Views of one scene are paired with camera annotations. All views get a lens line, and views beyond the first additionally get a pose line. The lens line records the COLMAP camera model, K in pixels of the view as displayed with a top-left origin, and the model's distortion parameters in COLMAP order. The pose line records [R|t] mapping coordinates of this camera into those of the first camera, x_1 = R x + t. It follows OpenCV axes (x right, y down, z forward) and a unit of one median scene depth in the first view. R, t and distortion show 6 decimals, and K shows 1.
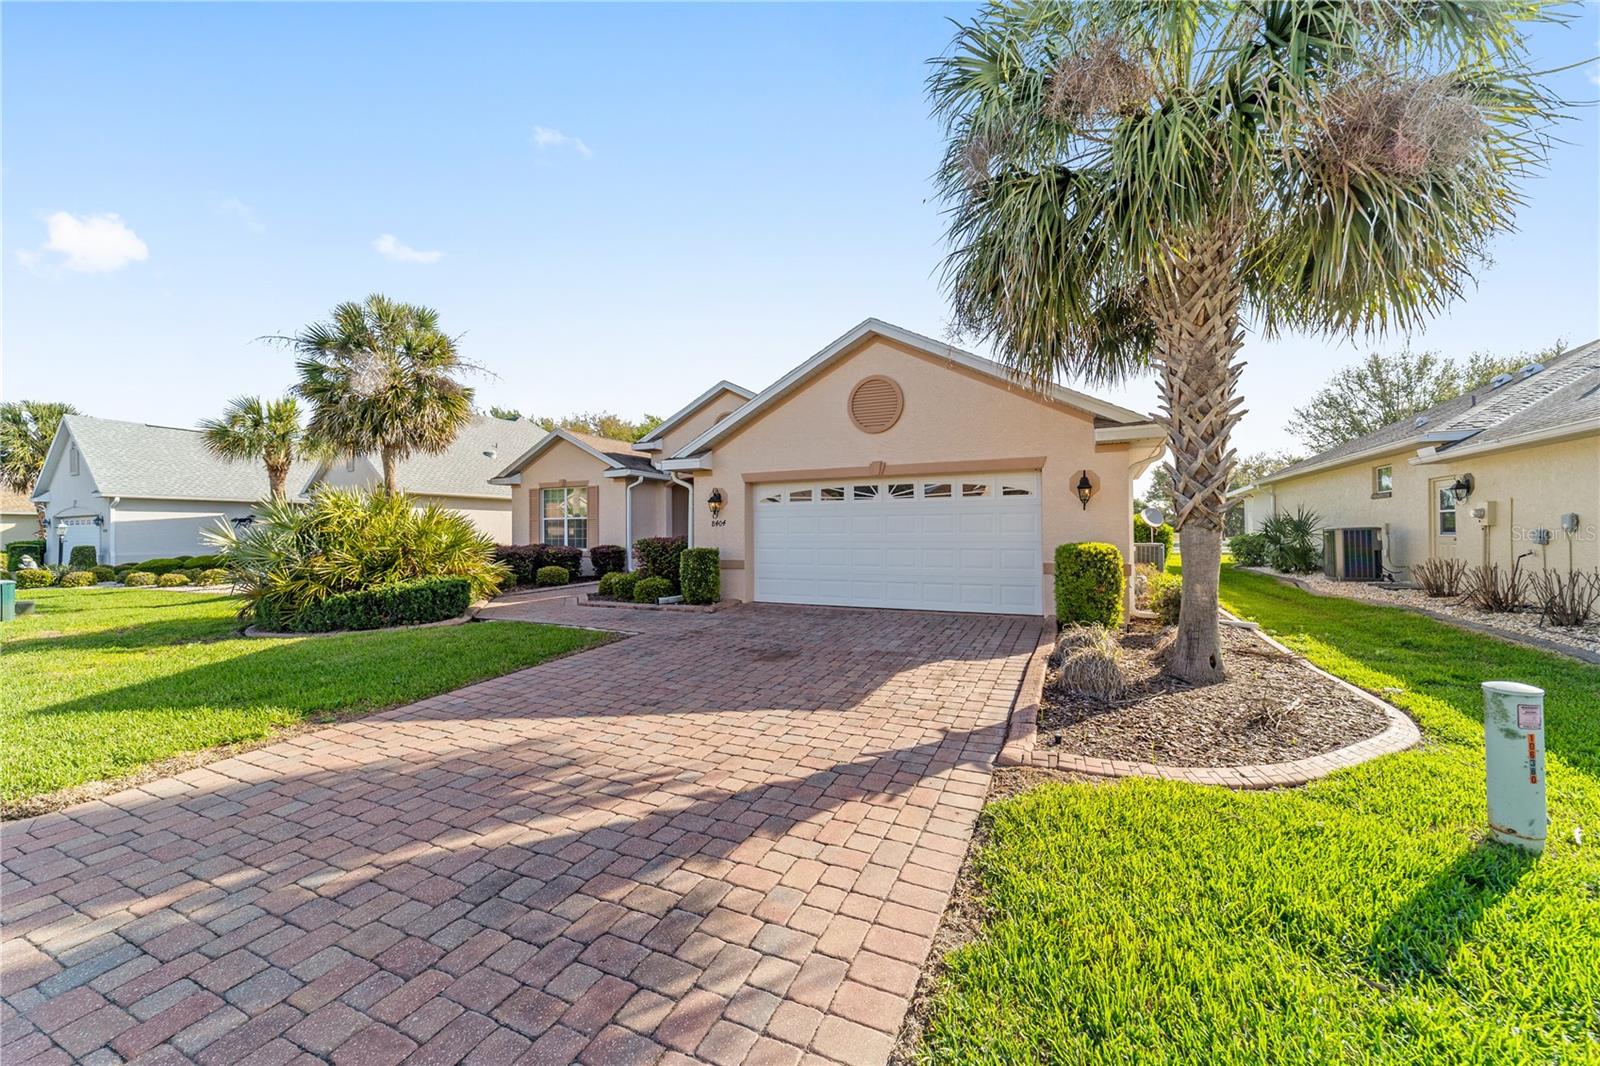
lens RADIAL K [[611.5, 0, 800.3], [0, 611.5, 528.9], [0, 0, 1]] dist [-0.012973, 0.005311]
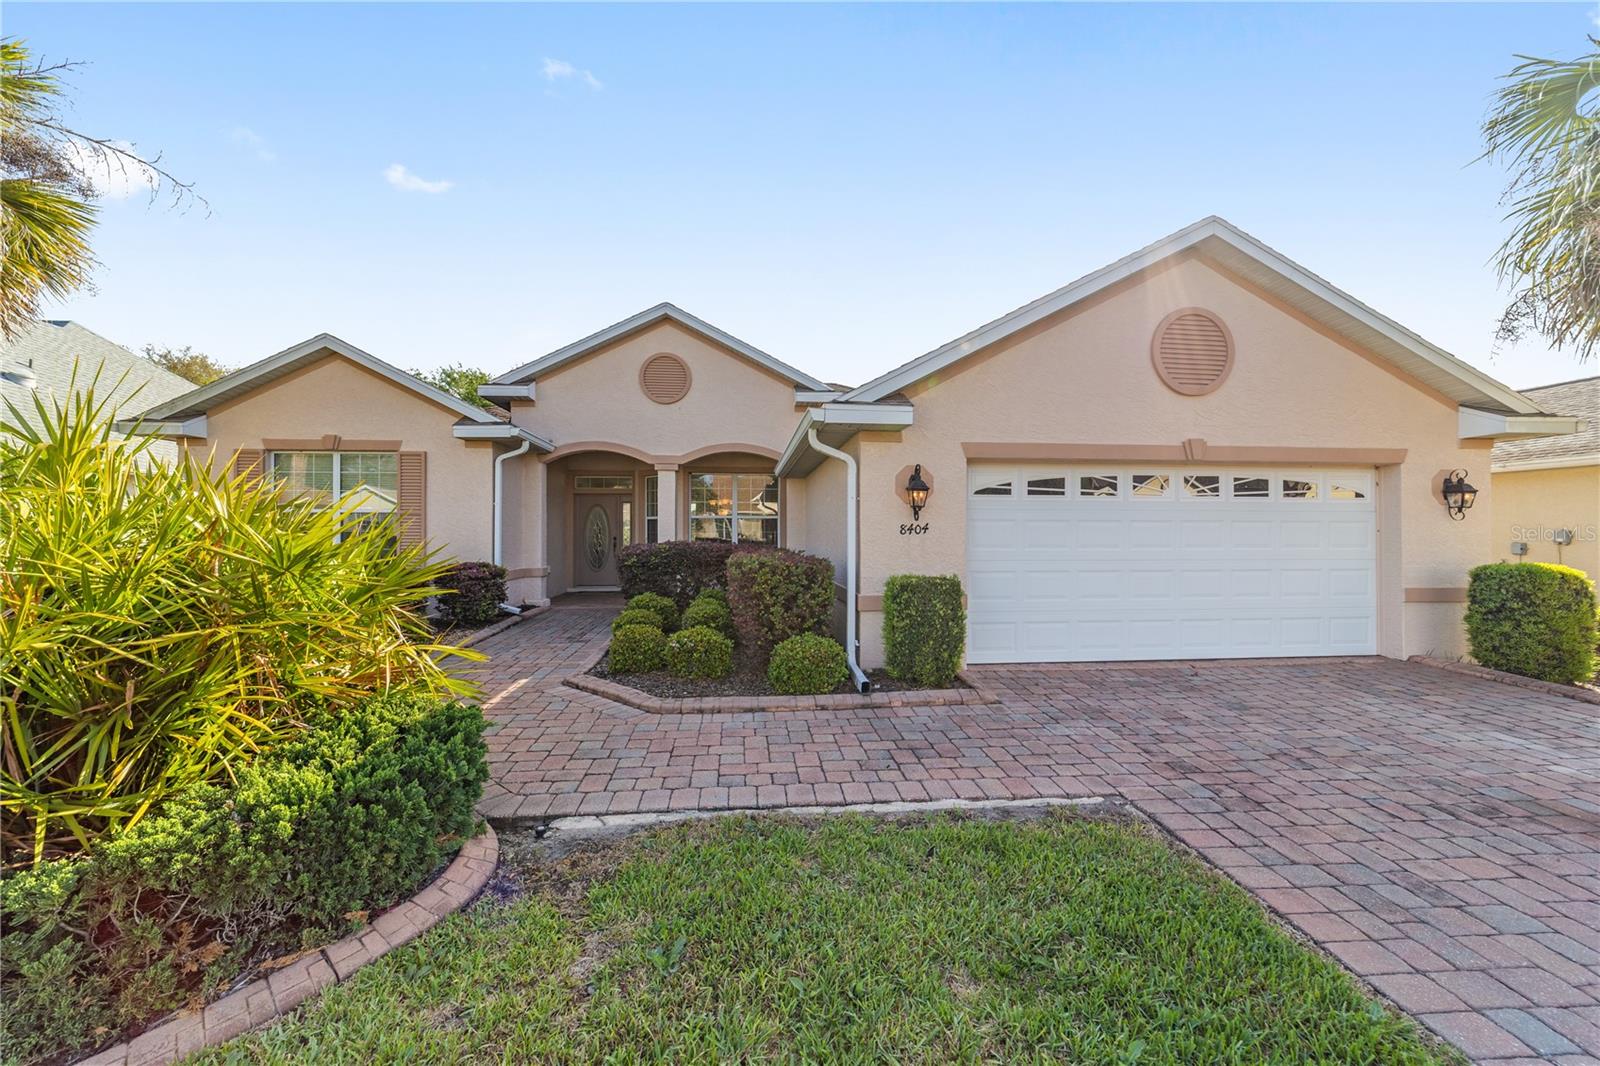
lens RADIAL K [[611.5, 0, 800.0], [0, 611.5, 529.8], [0, 0, 1]] dist [-0.012973, 0.005311]
pose [[0.857622, 0.011465, 0.514153, -0.540534], [-0.010031, 0.999934, -0.005566, -0.004197], [-0.514183, -0.000384, 0.857681, 0.616272]]
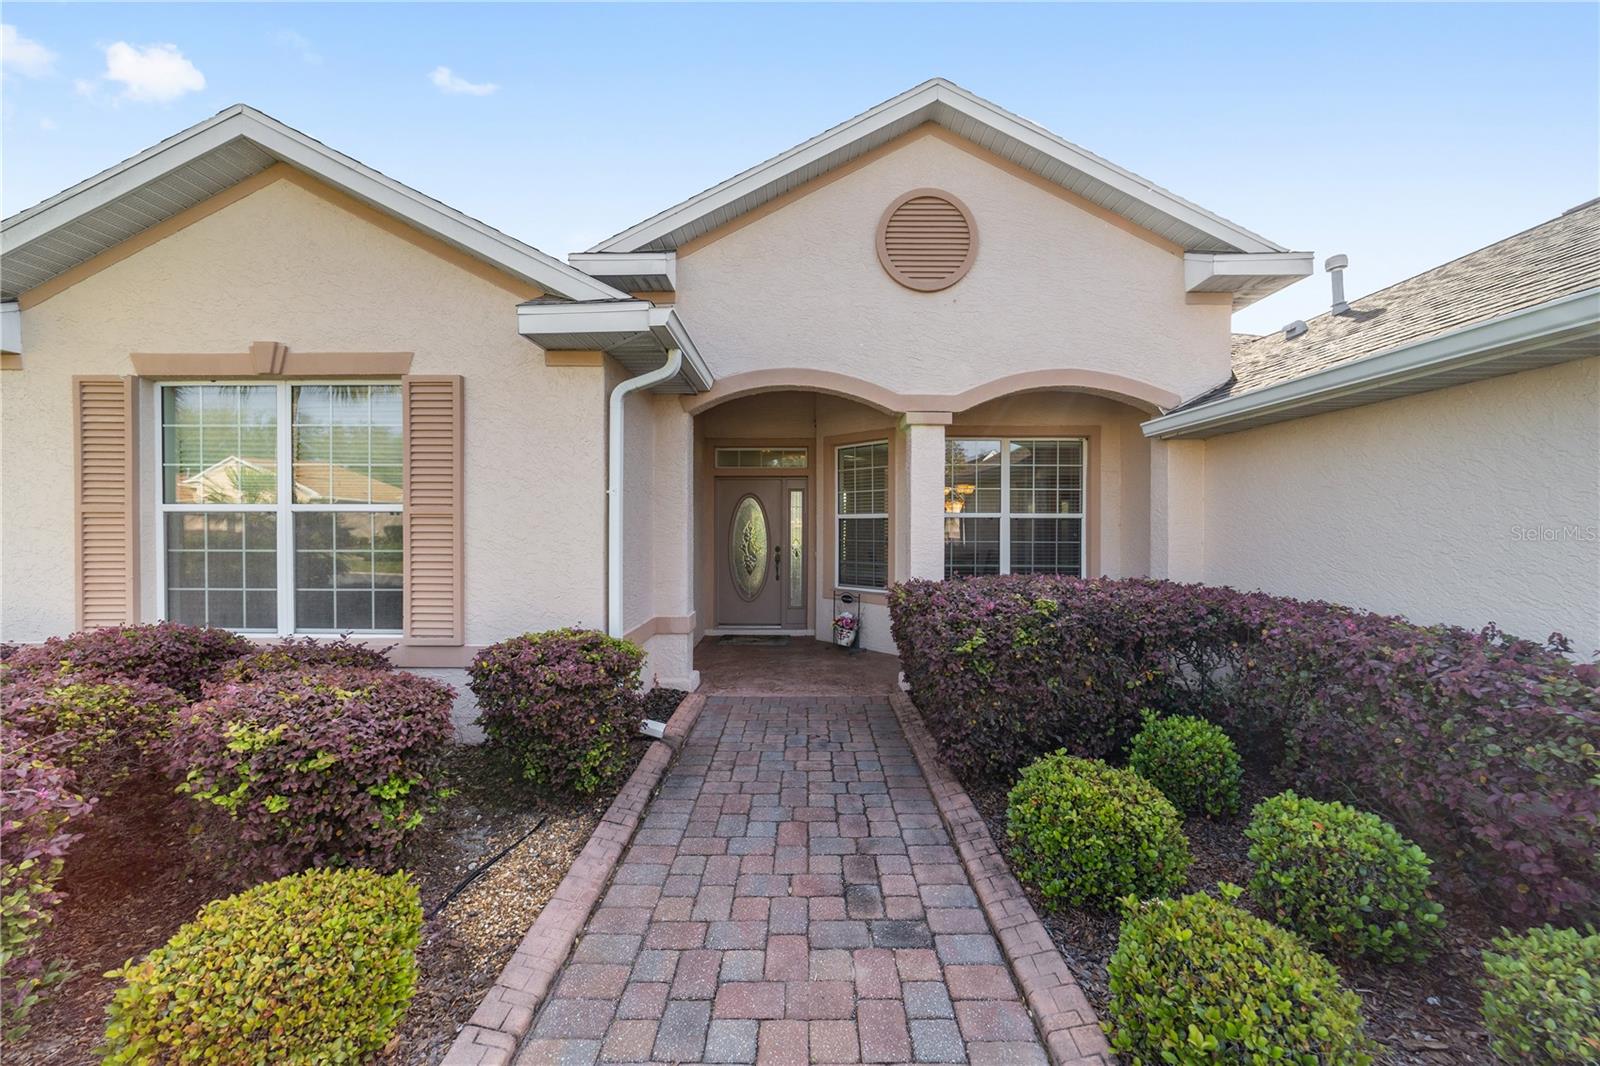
lens RADIAL K [[611.5, 0, 801.5], [0, 611.5, 524.4], [0, 0, 1]] dist [-0.012973, 0.005311]
pose [[0.906086, 0.010070, 0.422973, -0.519571], [-0.011622, 0.999932, 0.001092, -0.023290], [-0.422933, -0.005905, 0.906142, 1.203896]]
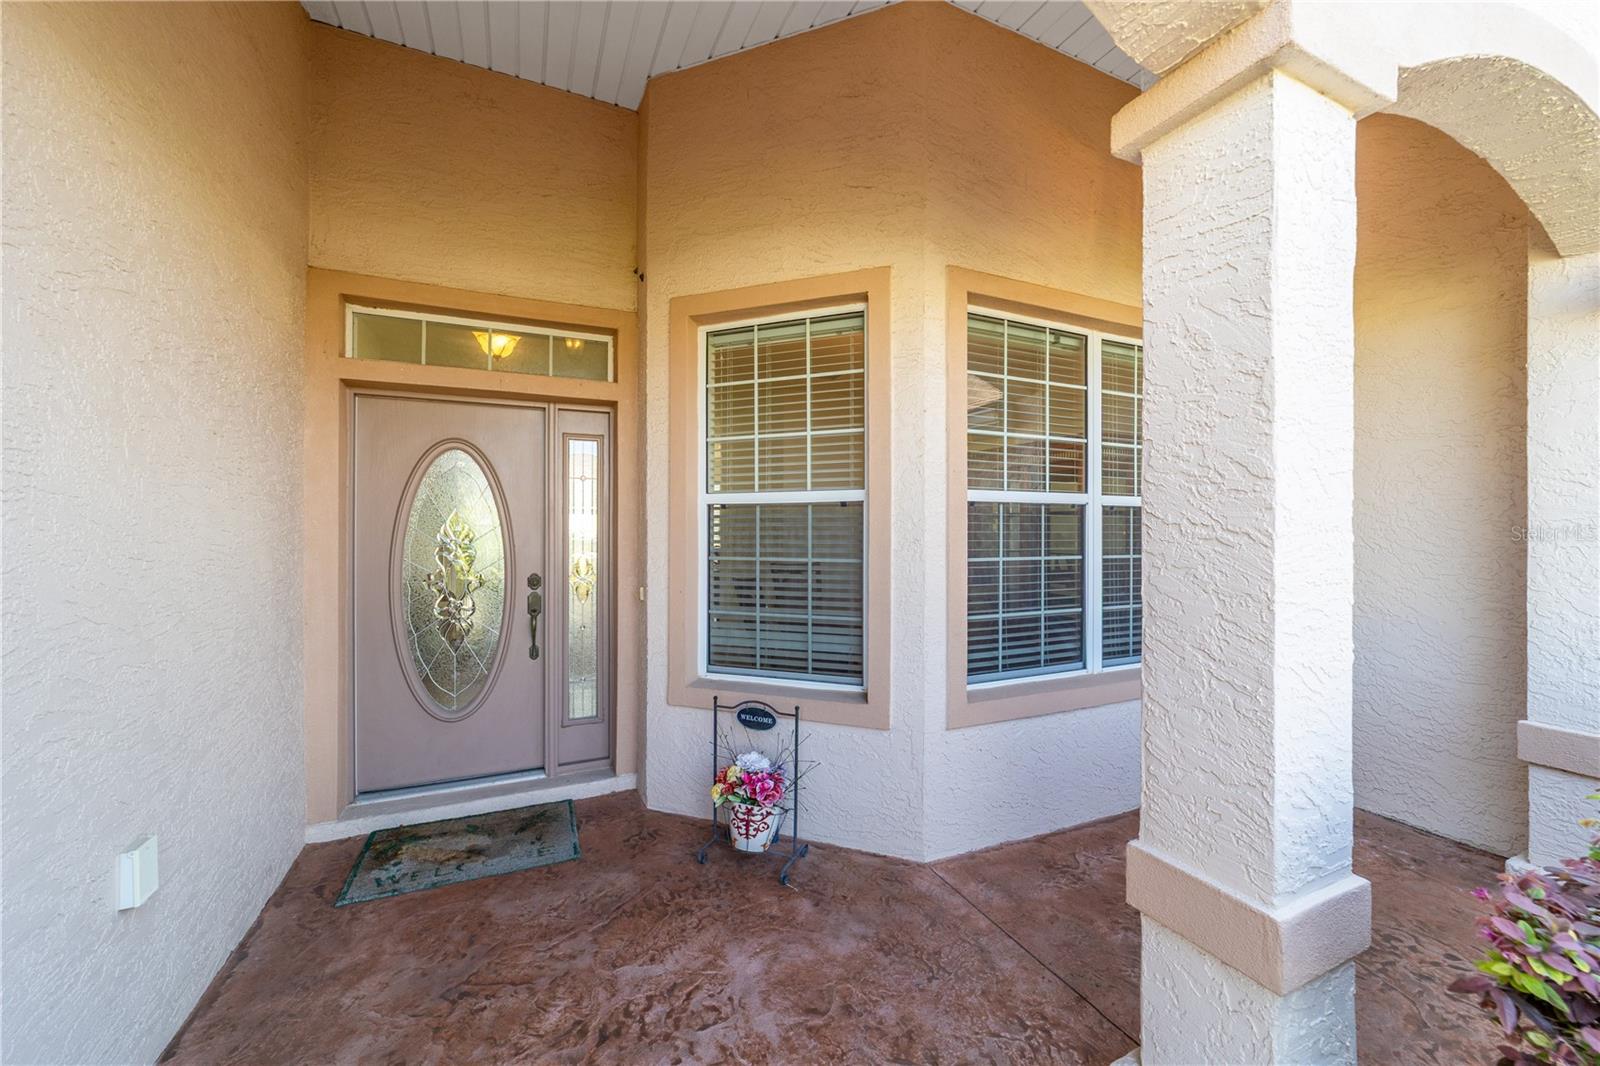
lens RADIAL K [[611.5, 0, 795.5], [0, 611.5, 526.9], [0, 0, 1]] dist [-0.012973, 0.005311]
pose [[0.642094, 0.011487, 0.766540, -0.405372], [-0.010734, 0.999924, -0.005992, -0.019127], [-0.766551, -0.004381, 0.642169, 1.522645]]
